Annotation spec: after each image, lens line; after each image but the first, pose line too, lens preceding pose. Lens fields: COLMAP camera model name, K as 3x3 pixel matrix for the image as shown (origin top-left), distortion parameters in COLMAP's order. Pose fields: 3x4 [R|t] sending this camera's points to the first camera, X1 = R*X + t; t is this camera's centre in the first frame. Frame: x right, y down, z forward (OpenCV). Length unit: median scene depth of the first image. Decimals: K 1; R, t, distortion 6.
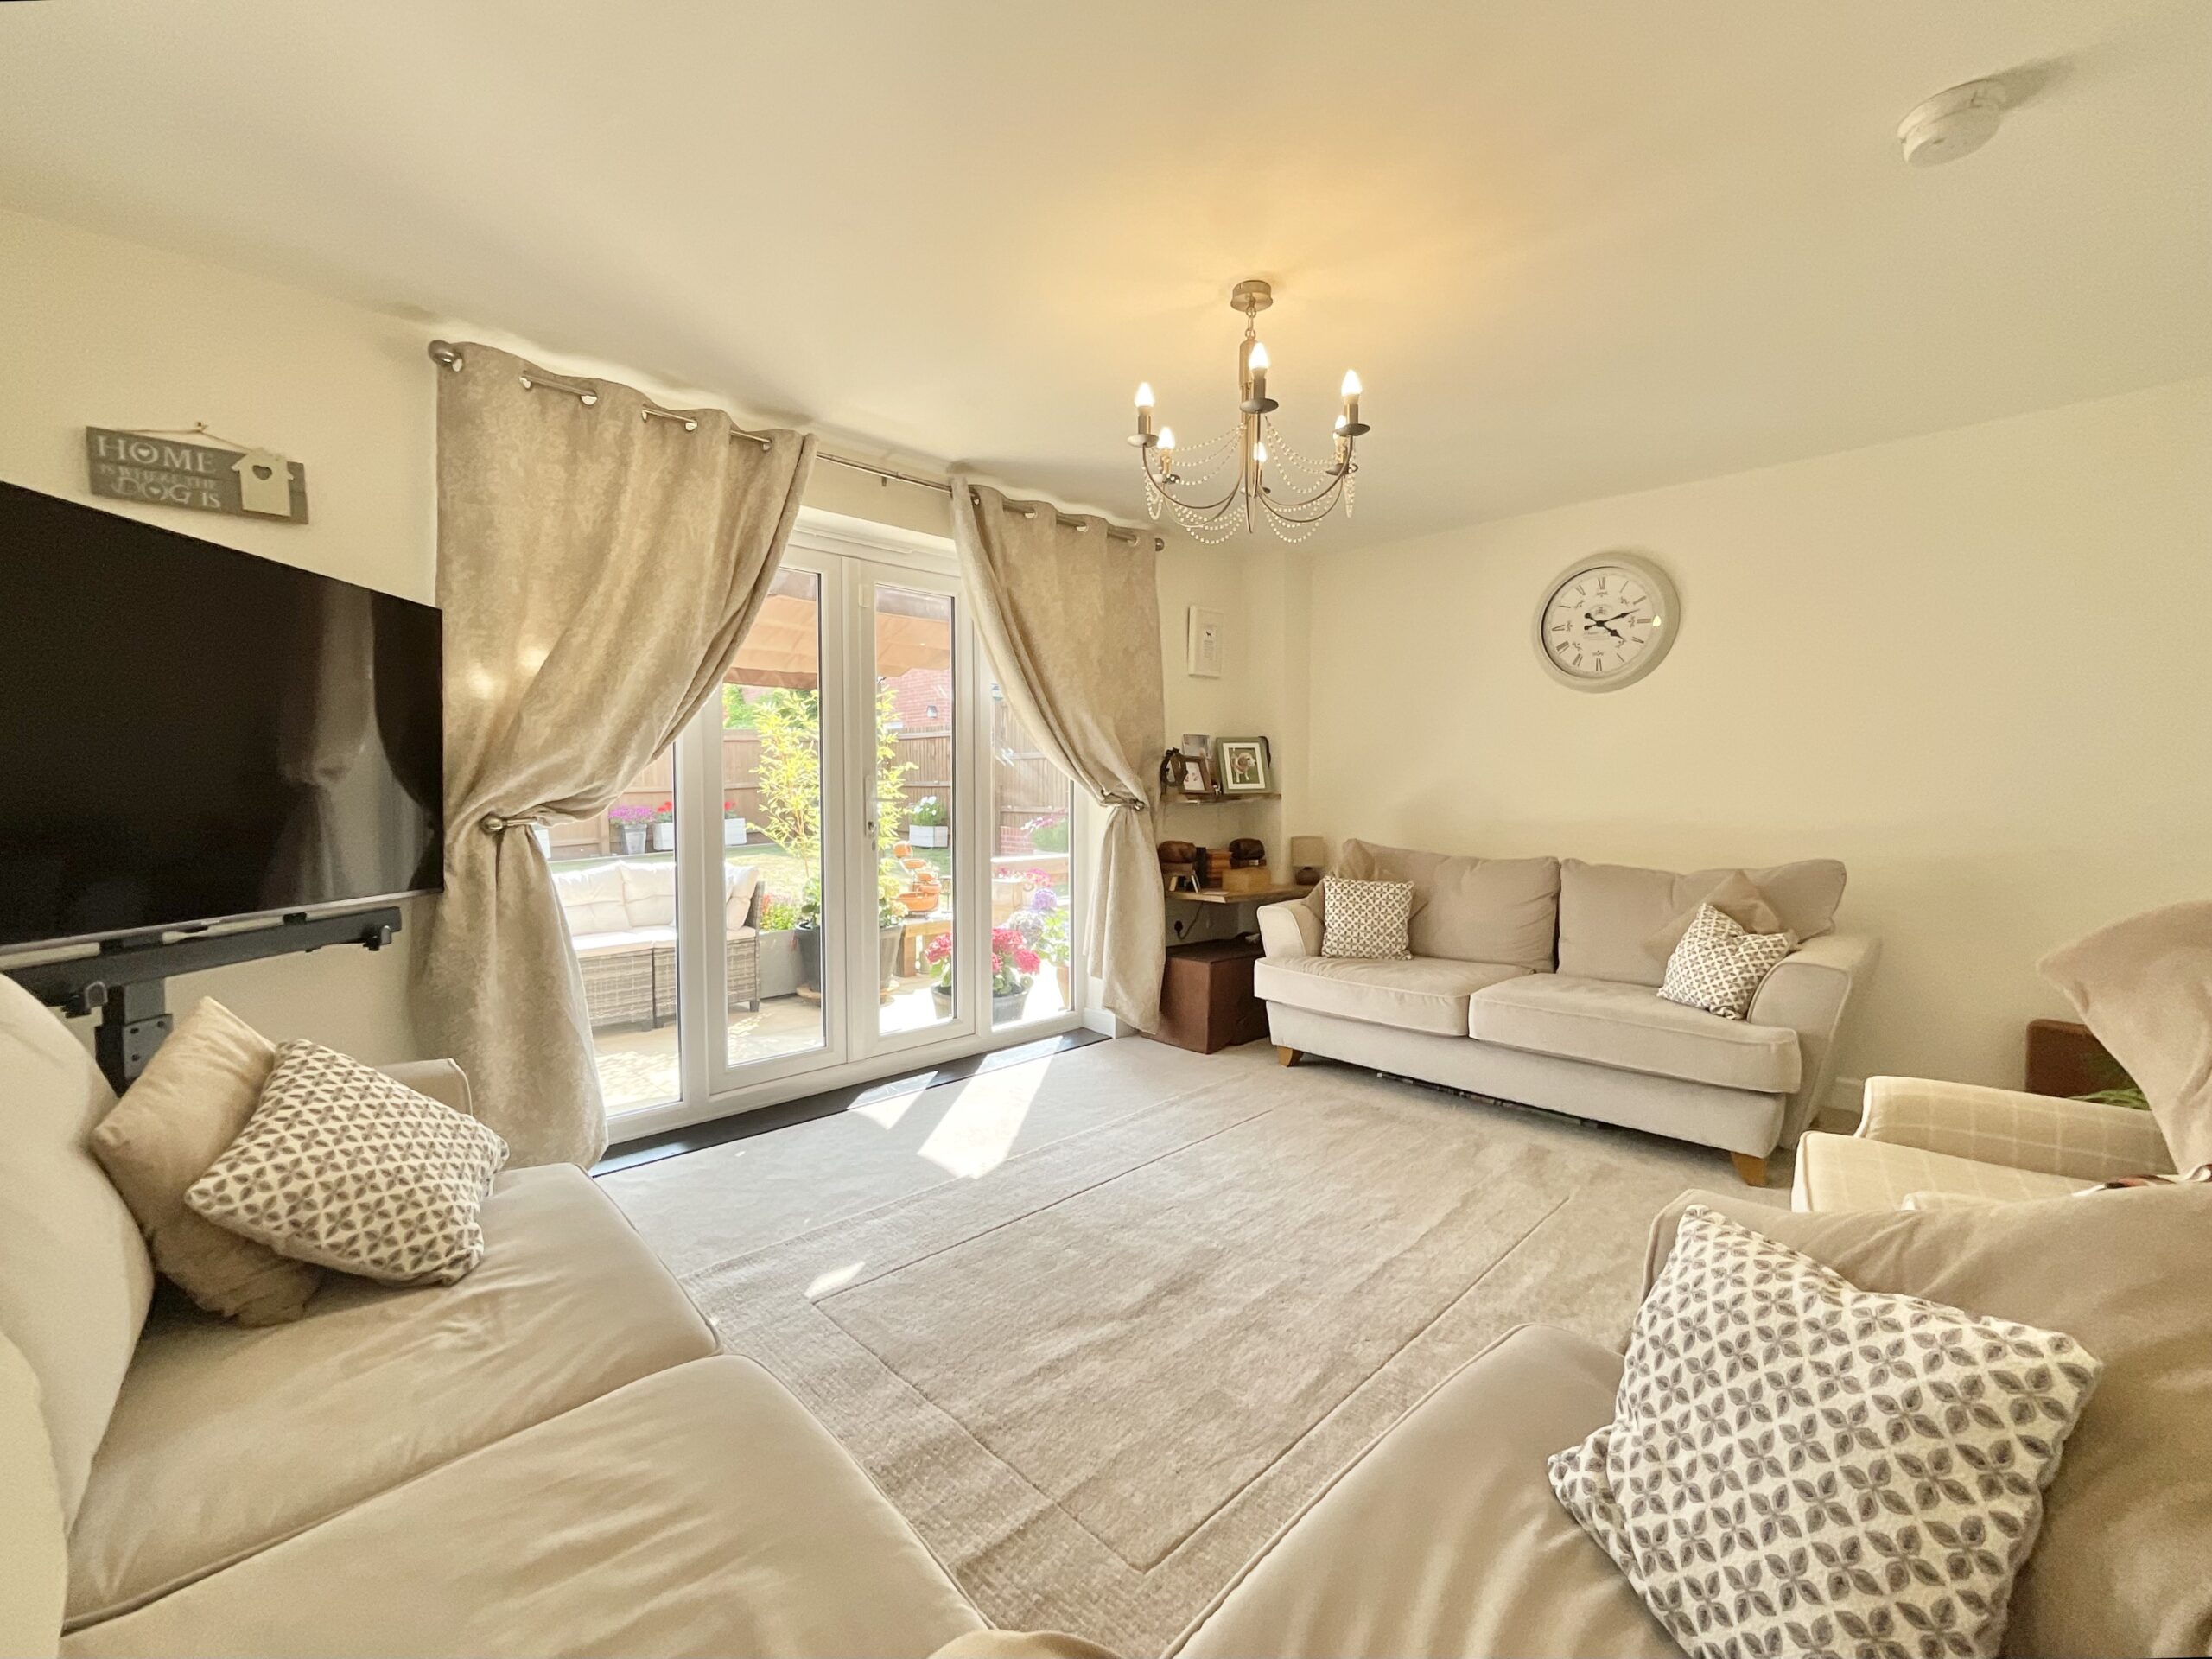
lens RADIAL K [[898.3, 0, 1156.7], [0, 898.3, 834.1], [0, 0, 1]] dist [0.000641, 0.000699]
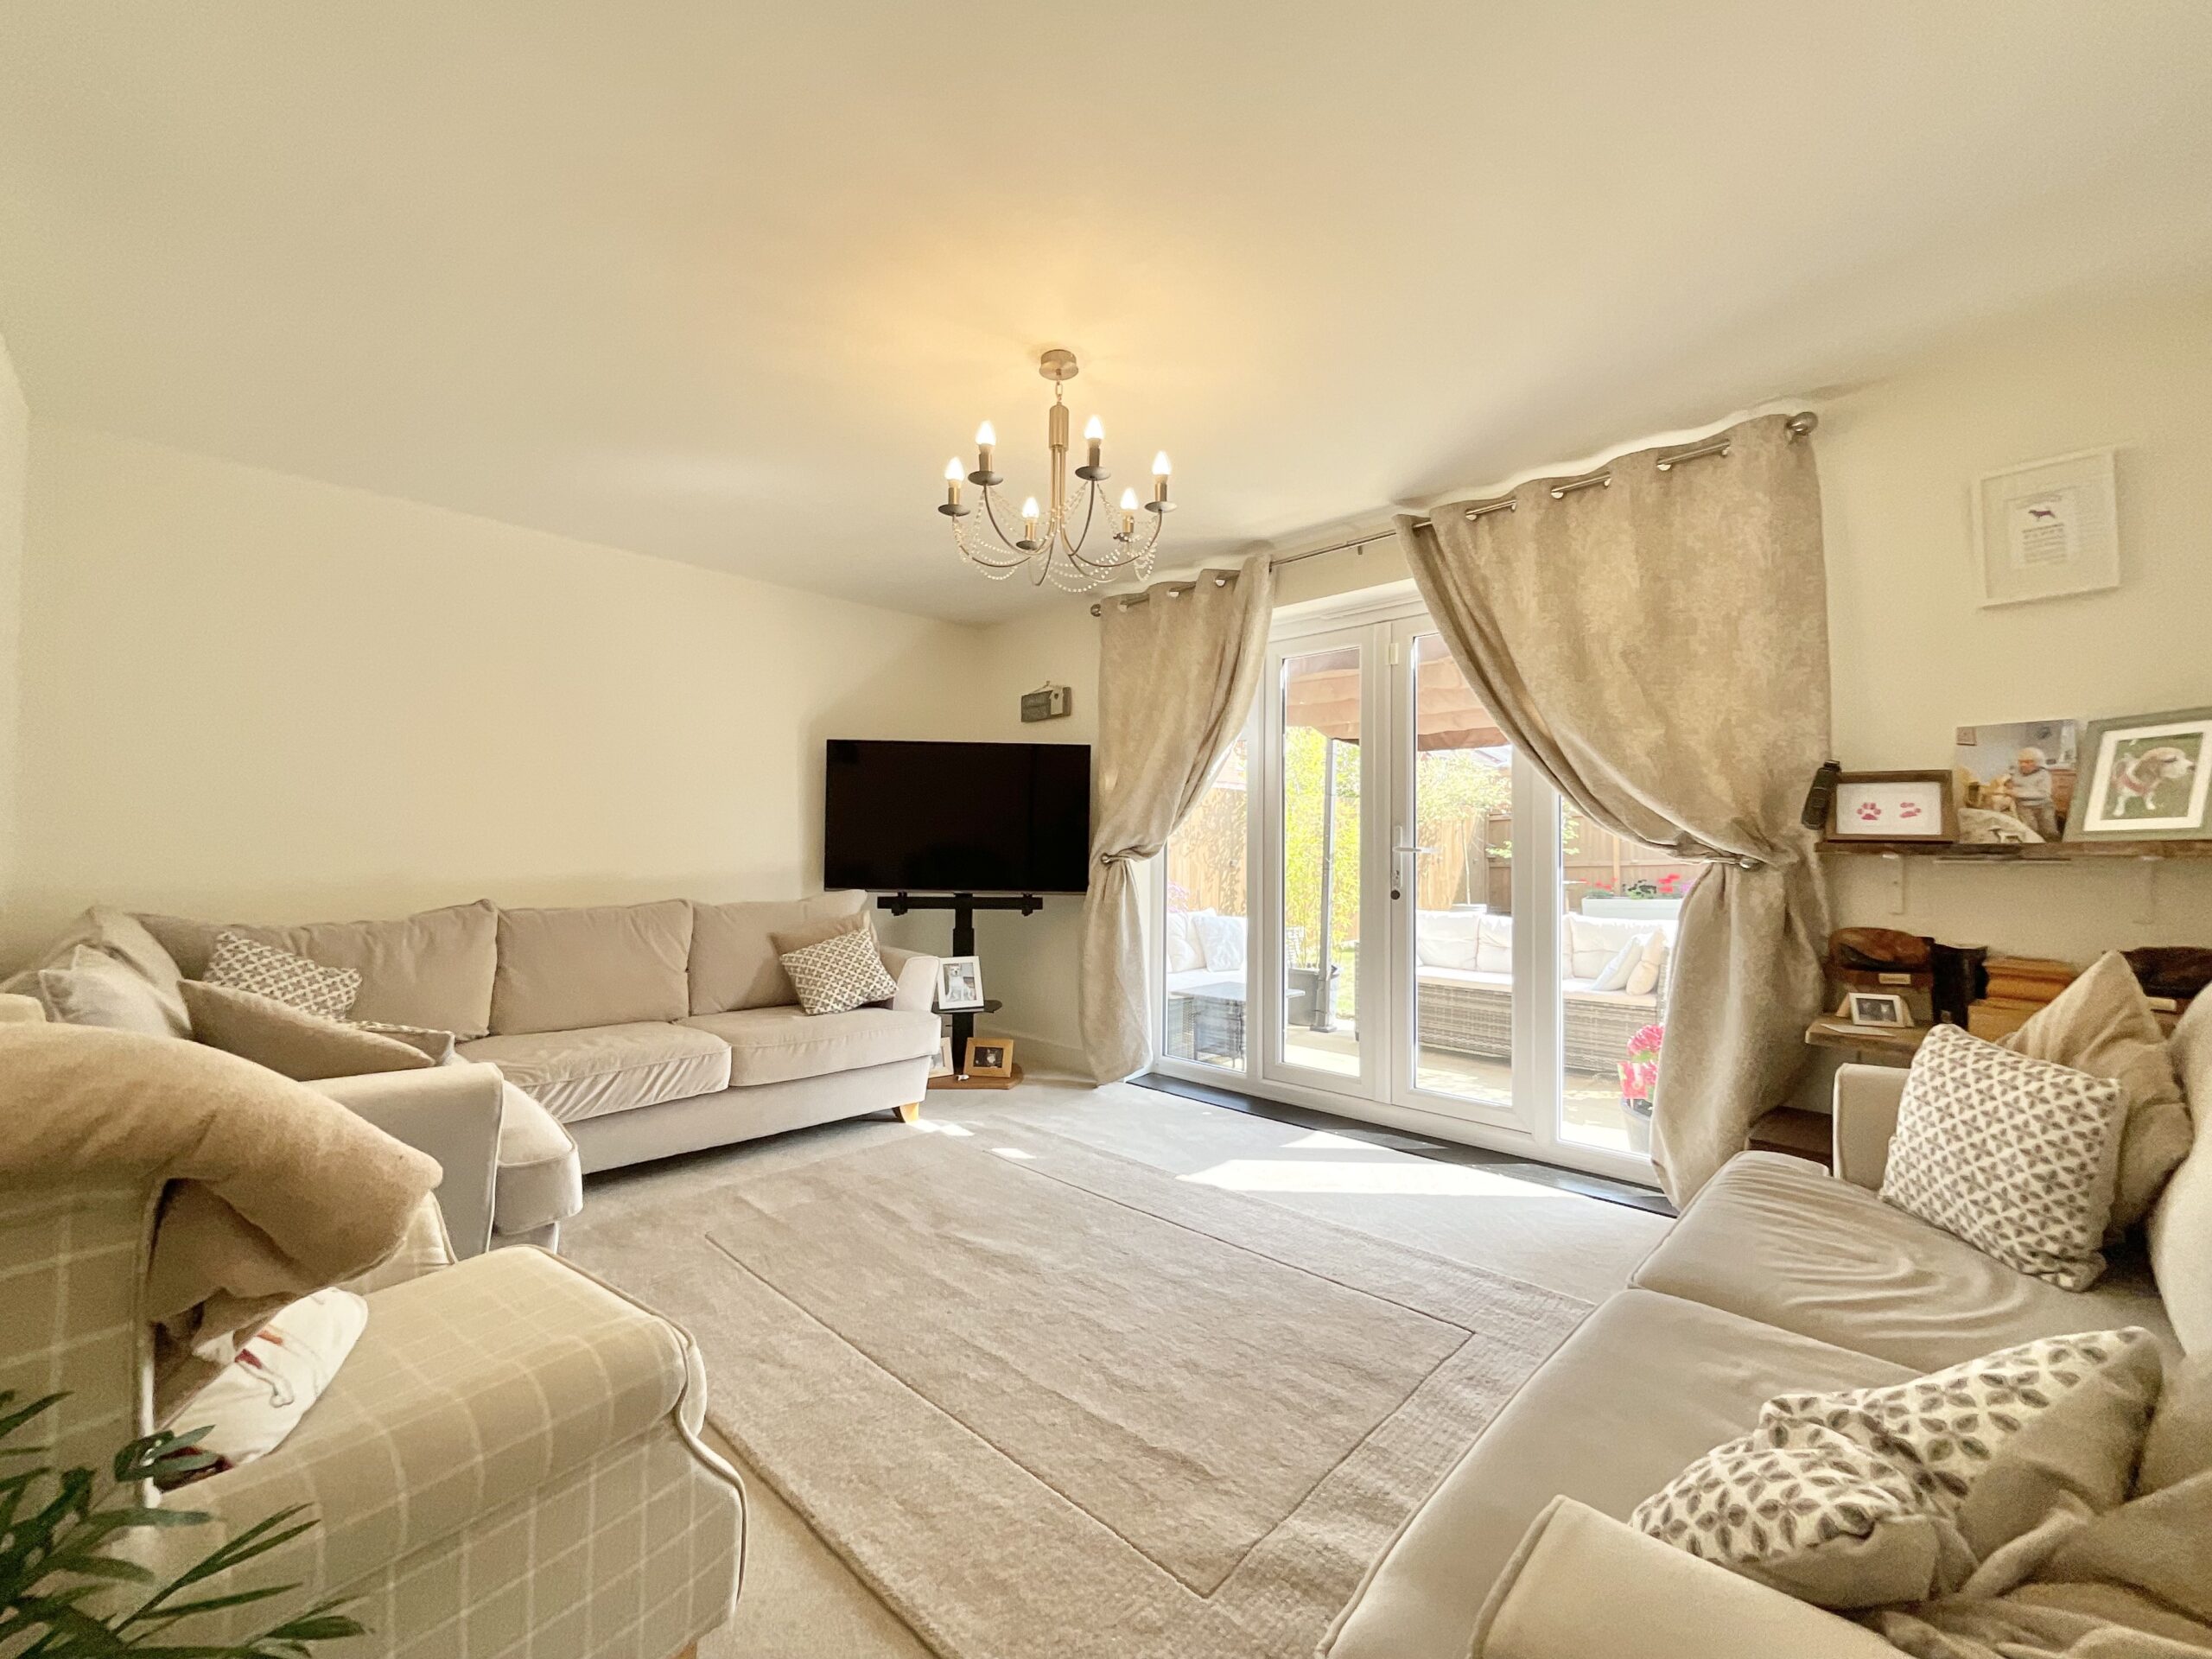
lens RADIAL K [[898.3, 0, 1094.2], [0, 898.3, 837.5], [0, 0, 1]] dist [0.000641, 0.000699]
pose [[0.007826, -0.018302, -0.999802, 0.676353], [-0.056685, 0.998217, -0.018716, -0.012651], [0.998361, 0.056820, 0.006775, 0.623473]]
